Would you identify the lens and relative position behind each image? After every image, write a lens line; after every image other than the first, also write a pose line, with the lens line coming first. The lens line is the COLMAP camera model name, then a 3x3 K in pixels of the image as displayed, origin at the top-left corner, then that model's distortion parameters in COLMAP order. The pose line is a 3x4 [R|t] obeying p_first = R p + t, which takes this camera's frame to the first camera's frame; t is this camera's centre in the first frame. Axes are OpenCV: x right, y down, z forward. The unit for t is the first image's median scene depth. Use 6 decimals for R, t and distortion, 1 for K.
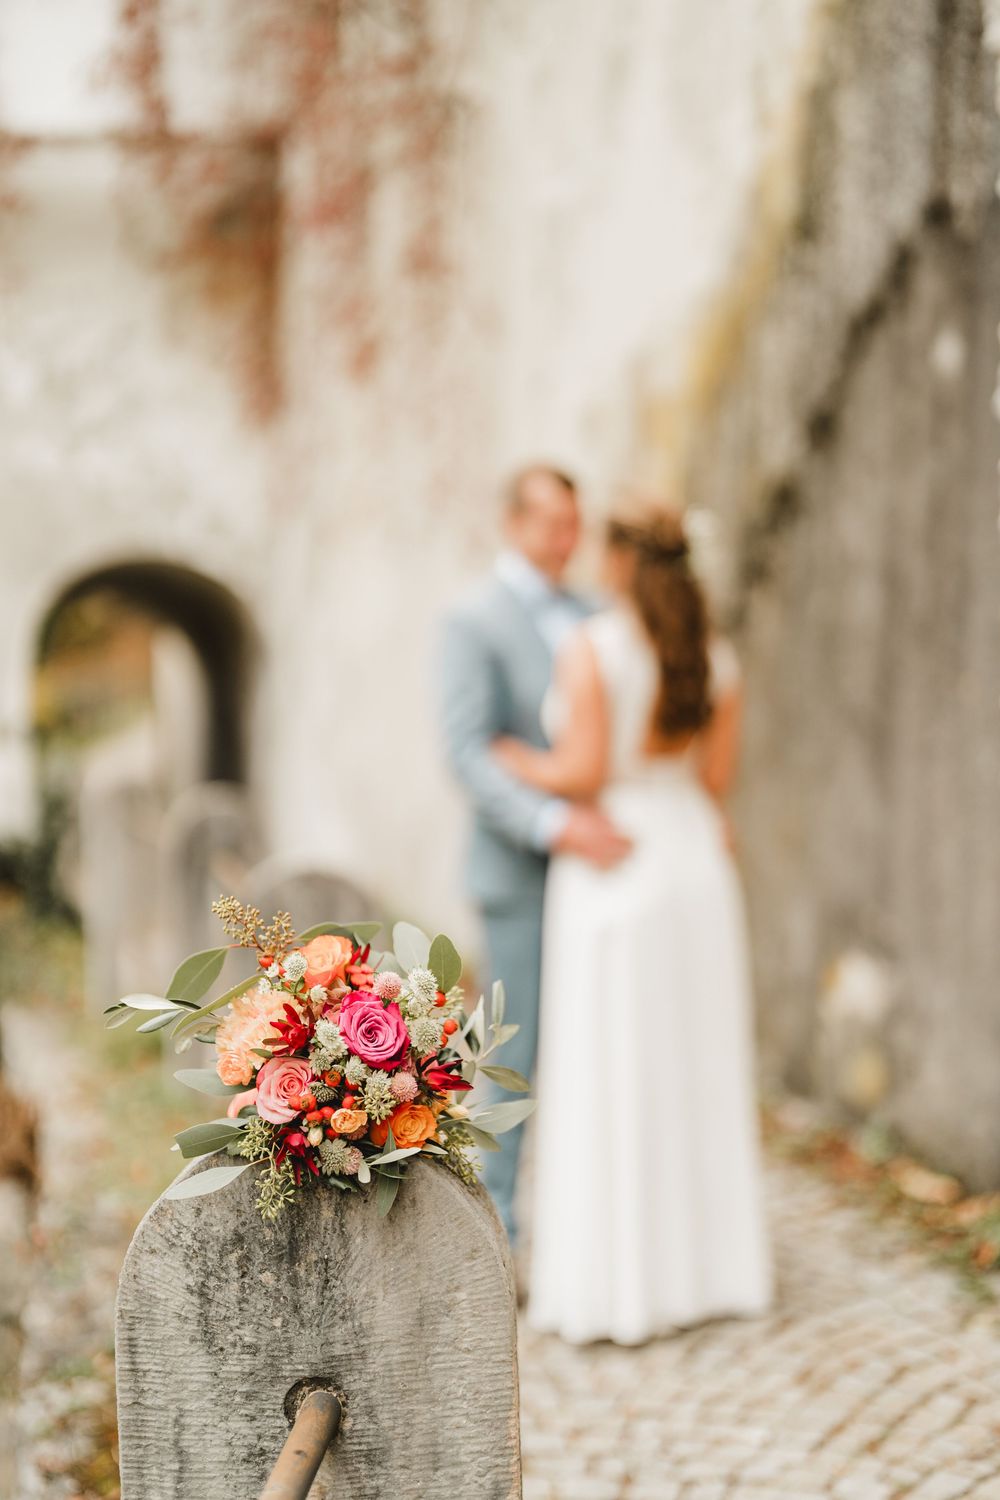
lens RADIAL K [[2098.7, 0, 500.0], [0, 2098.7, 750.0], [0, 0, 1]] dist [0.006053, 0.034417]
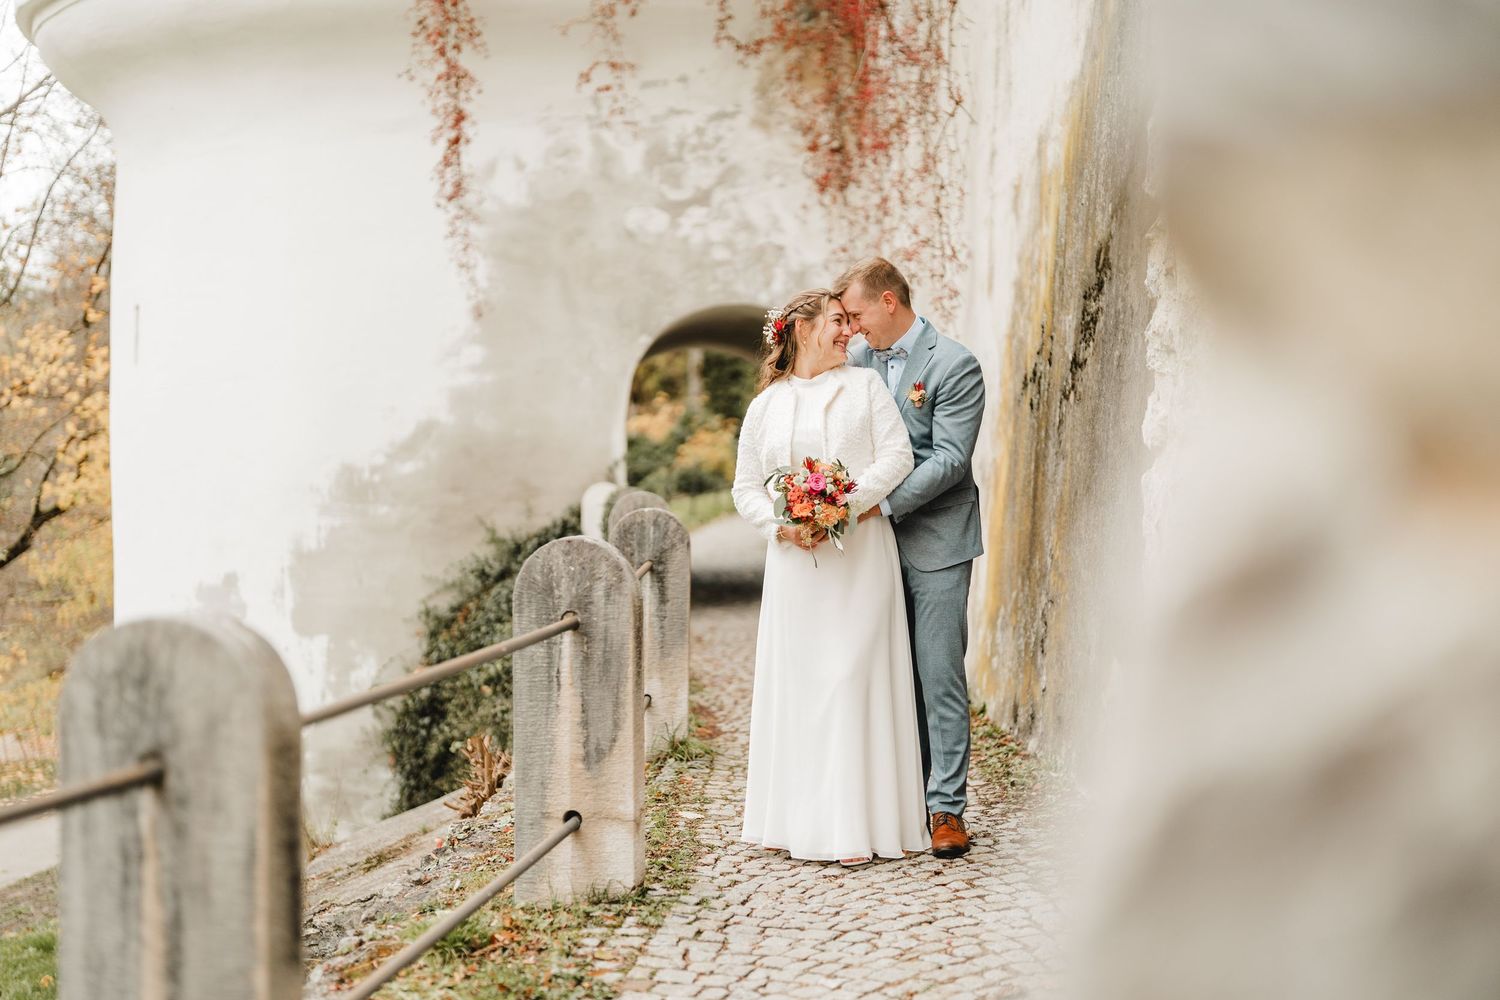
lens RADIAL K [[2070.5, 0, 750.0], [0, 2070.5, 500.0], [0, 0, 1]] dist [0.004070, -0.003862]
pose [[0.973319, 0.034607, -0.226832, 0.230346], [-0.035942, 0.999352, -0.001755, 0.022569], [0.226625, 0.009861, 0.973932, -0.164993]]
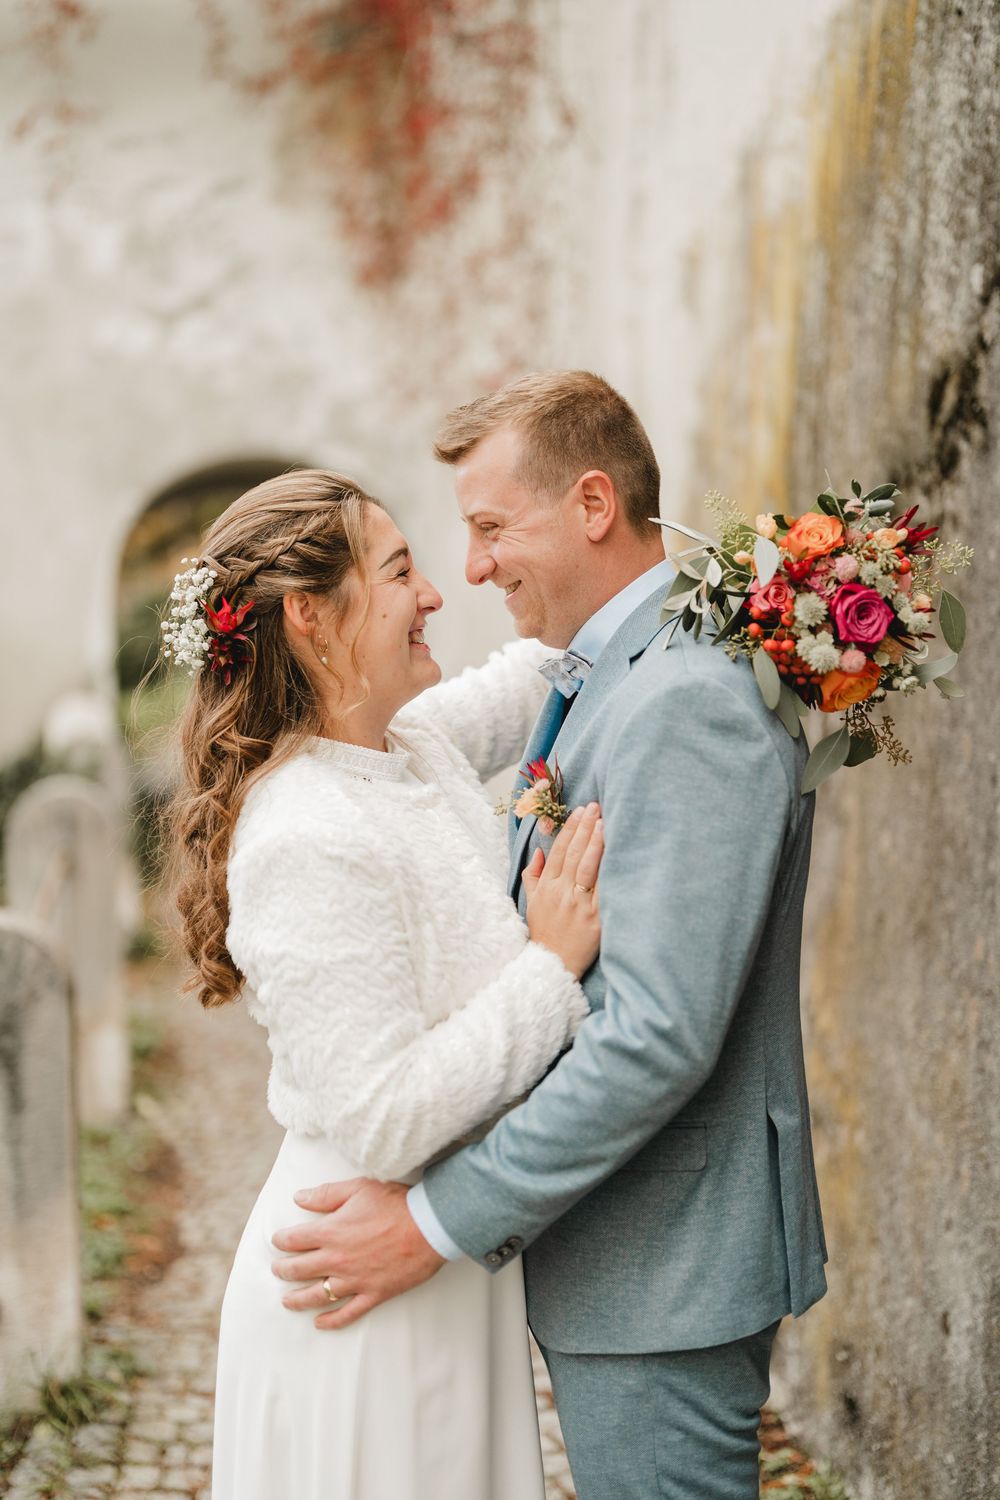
lens RADIAL K [[2070.5, 0, 500.0], [0, 2070.5, 750.0], [0, 0, 1]] dist [0.004070, -0.003862]
pose [[0.989068, 0.019781, -0.146127, 0.112507], [-0.011264, 0.998201, 0.058885, -0.073002], [0.147029, -0.056595, 0.987512, 0.552872]]
